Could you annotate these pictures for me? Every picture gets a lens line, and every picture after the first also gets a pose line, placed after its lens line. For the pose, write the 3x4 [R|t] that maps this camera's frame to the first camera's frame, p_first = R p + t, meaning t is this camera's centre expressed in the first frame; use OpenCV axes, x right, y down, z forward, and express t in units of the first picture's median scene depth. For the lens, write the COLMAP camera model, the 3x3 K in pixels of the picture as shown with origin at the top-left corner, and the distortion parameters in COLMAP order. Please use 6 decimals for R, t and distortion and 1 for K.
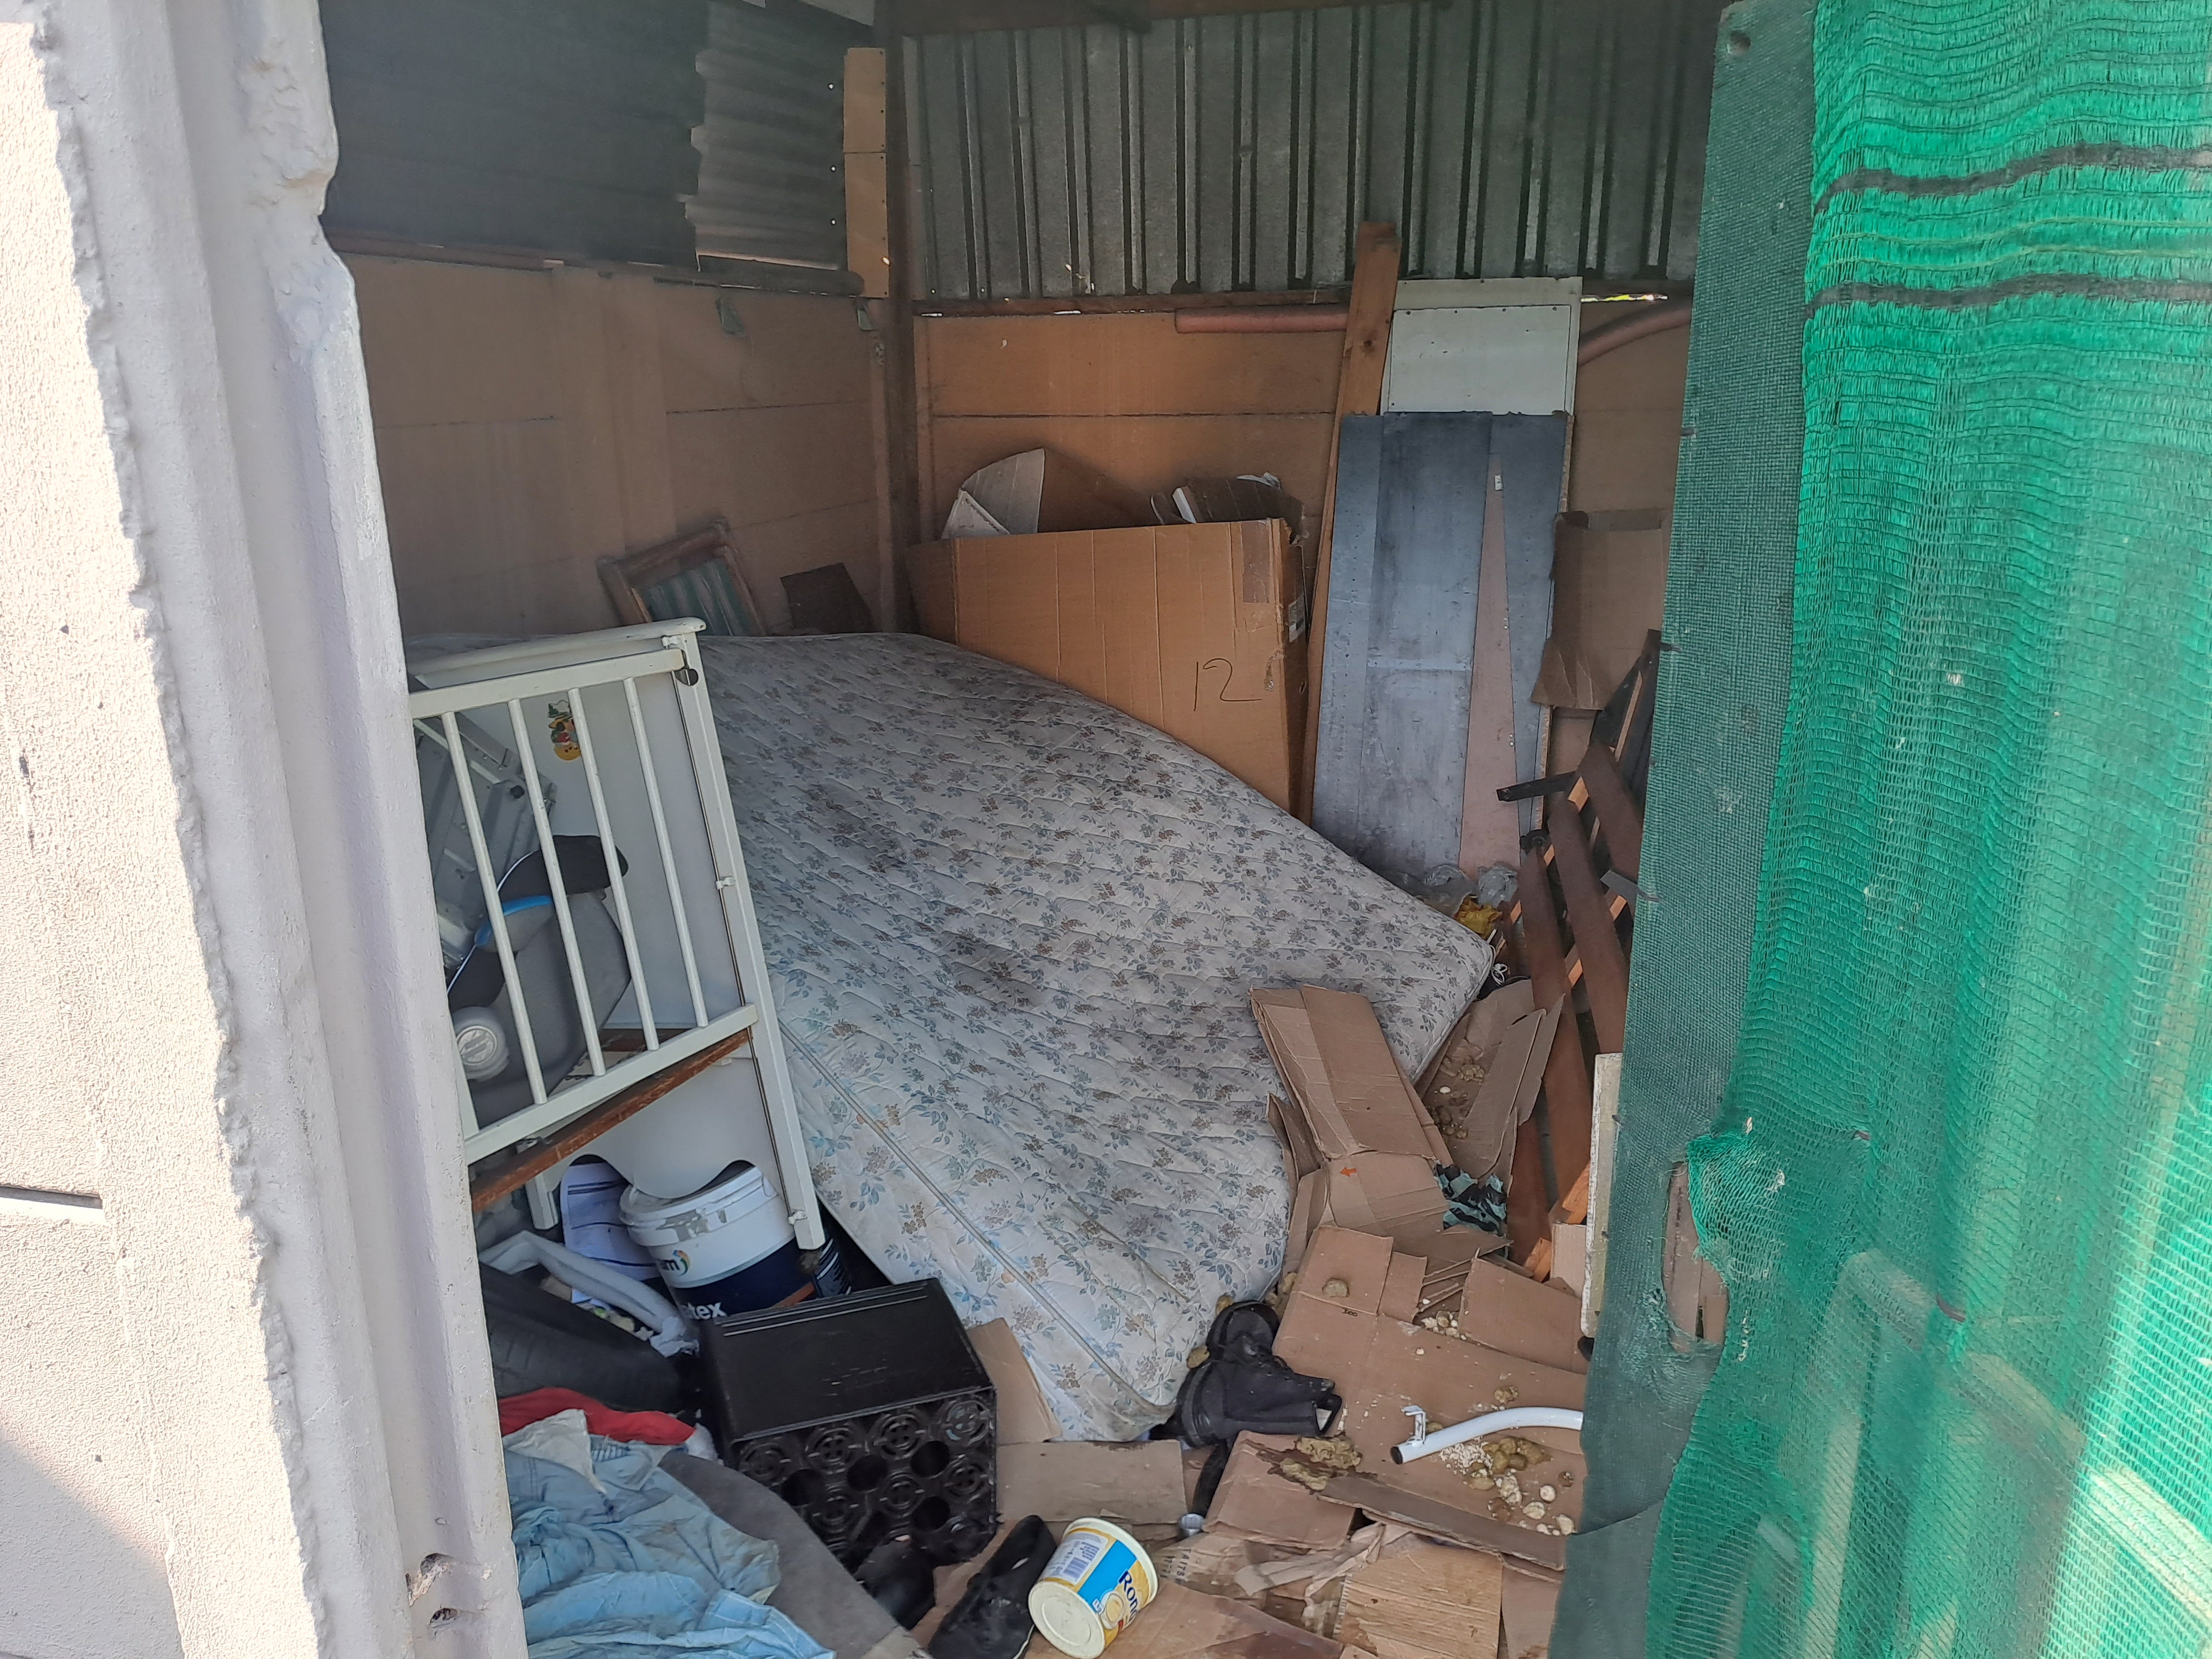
lens RADIAL K [[1619.7, 0, 1106.0], [0, 1619.7, 829.5], [0, 0, 1]] dist [0.135494, -0.182181]
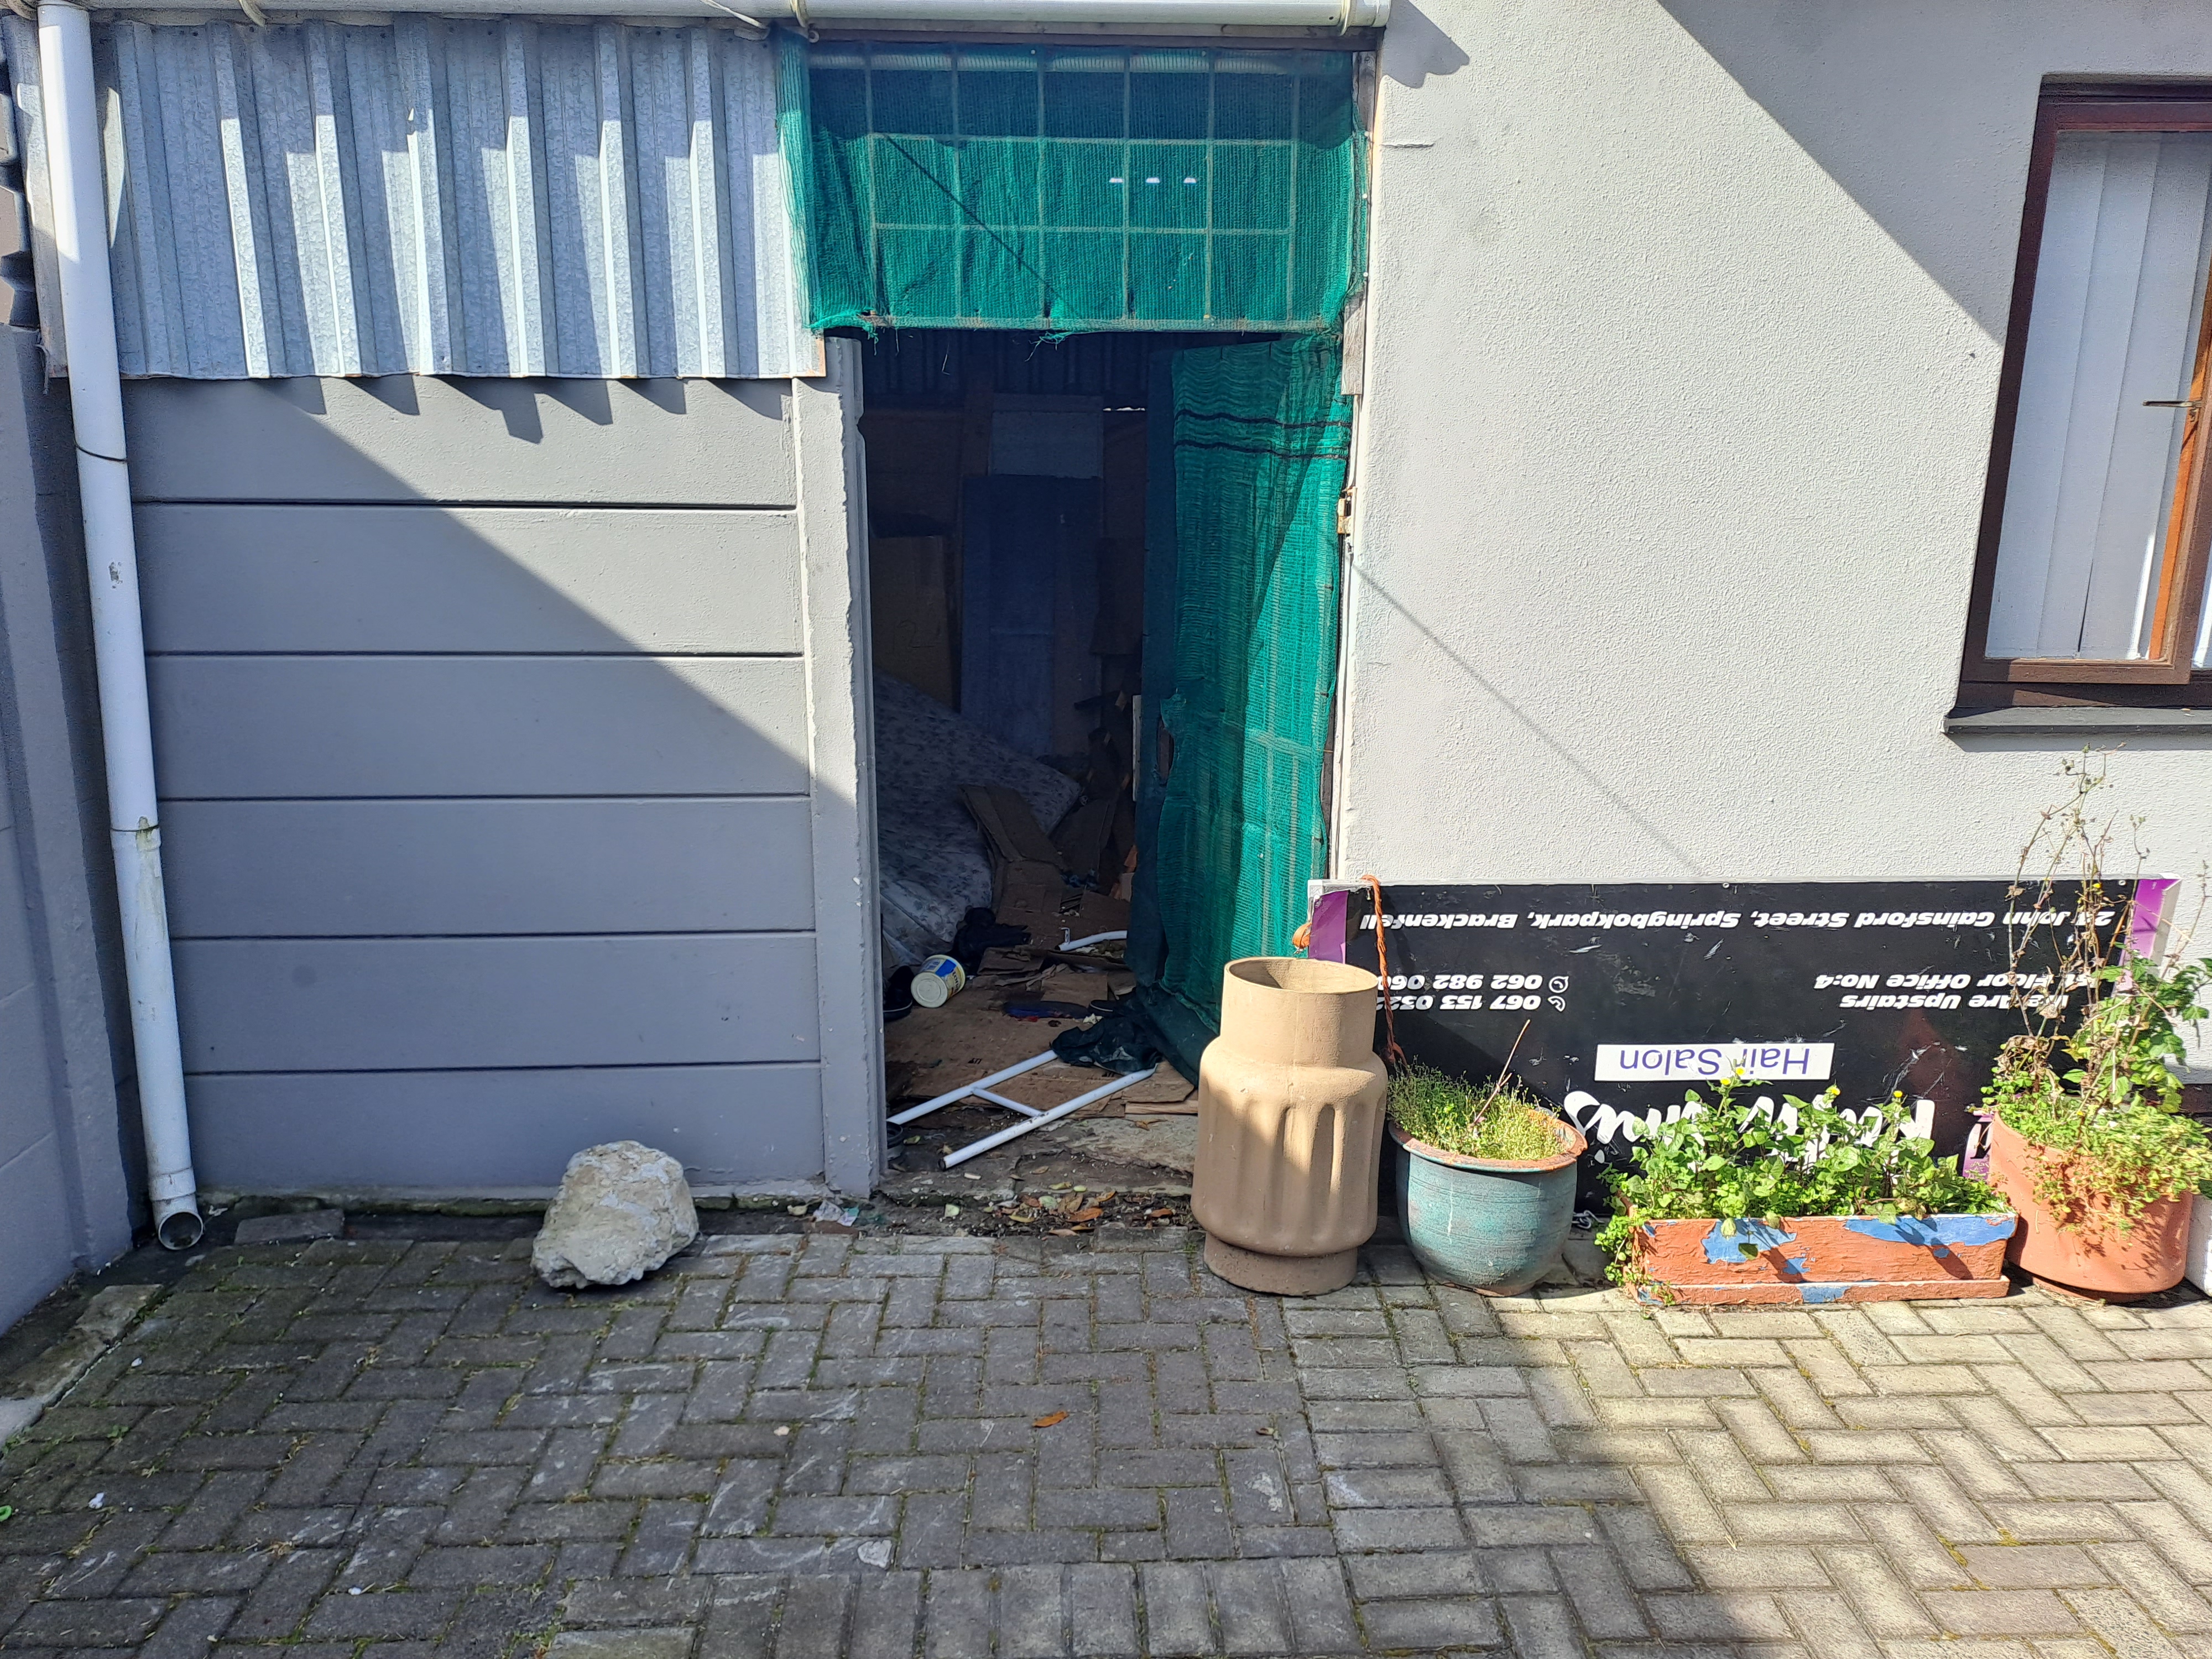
lens RADIAL K [[1619.7, 0, 1106.0], [0, 1619.7, 829.5], [0, 0, 1]] dist [0.135494, -0.182181]
pose [[0.961759, -0.046725, 0.269883, -0.243016], [0.056352, 0.998017, -0.028028, 0.206242], [-0.268038, 0.042165, 0.962485, -0.792547]]
